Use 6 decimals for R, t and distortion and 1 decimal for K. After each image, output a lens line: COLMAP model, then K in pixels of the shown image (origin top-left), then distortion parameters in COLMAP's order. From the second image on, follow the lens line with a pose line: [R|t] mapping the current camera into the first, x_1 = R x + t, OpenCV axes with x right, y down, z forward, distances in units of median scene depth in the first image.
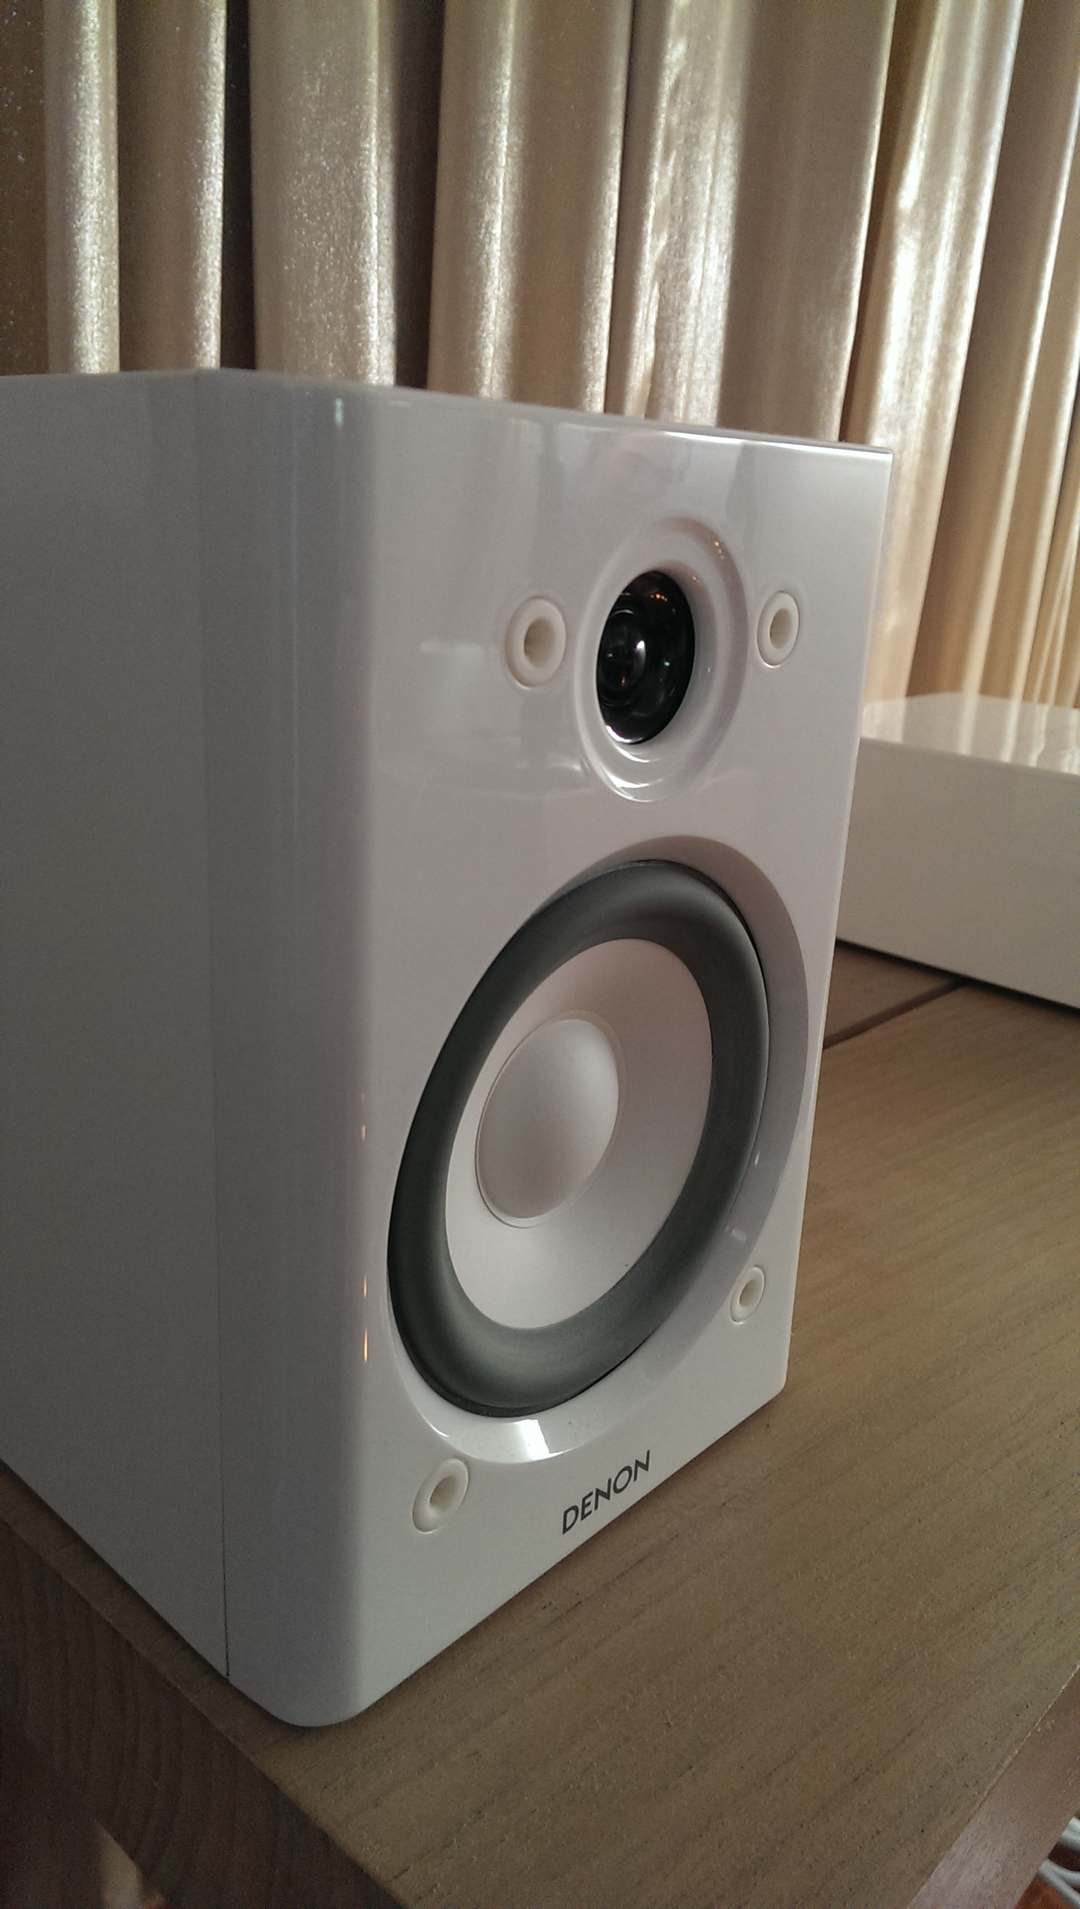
lens RADIAL K [[1413.0, 0, 509.0], [0, 1413.0, 959.8], [0, 0, 1]] dist [0.004028, -0.066432]
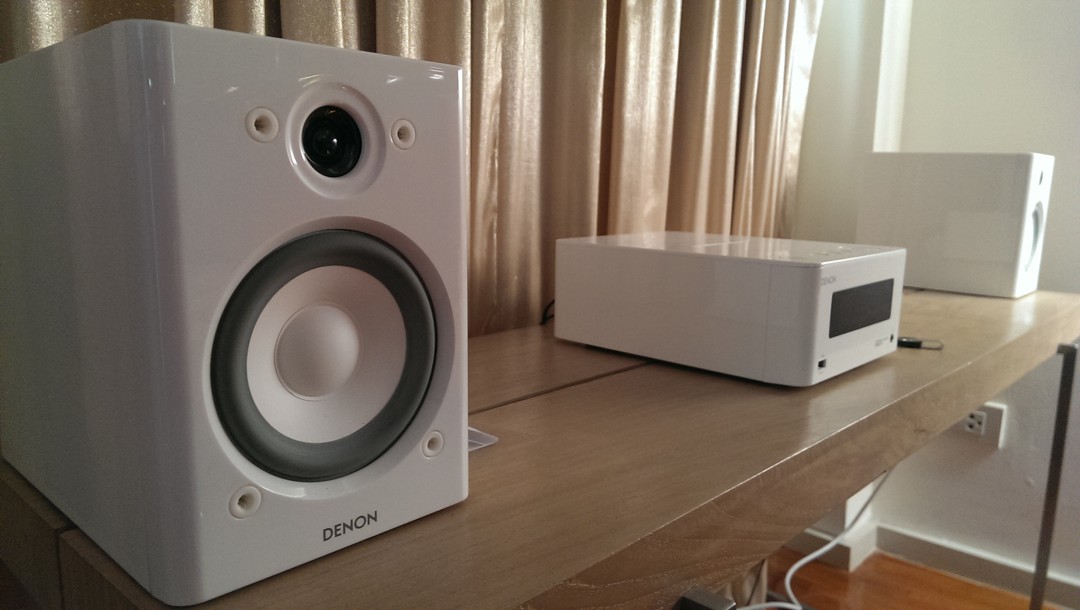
lens RADIAL K [[799.4, 0, 540.0], [0, 799.4, 305.0], [0, 0, 1]] dist [0.004028, -0.066432]
pose [[0.999097, -0.042455, -0.001385, 0.328161], [0.041635, 0.985222, -0.166143, 0.226121], [0.008418, 0.165935, 0.986101, -0.227465]]
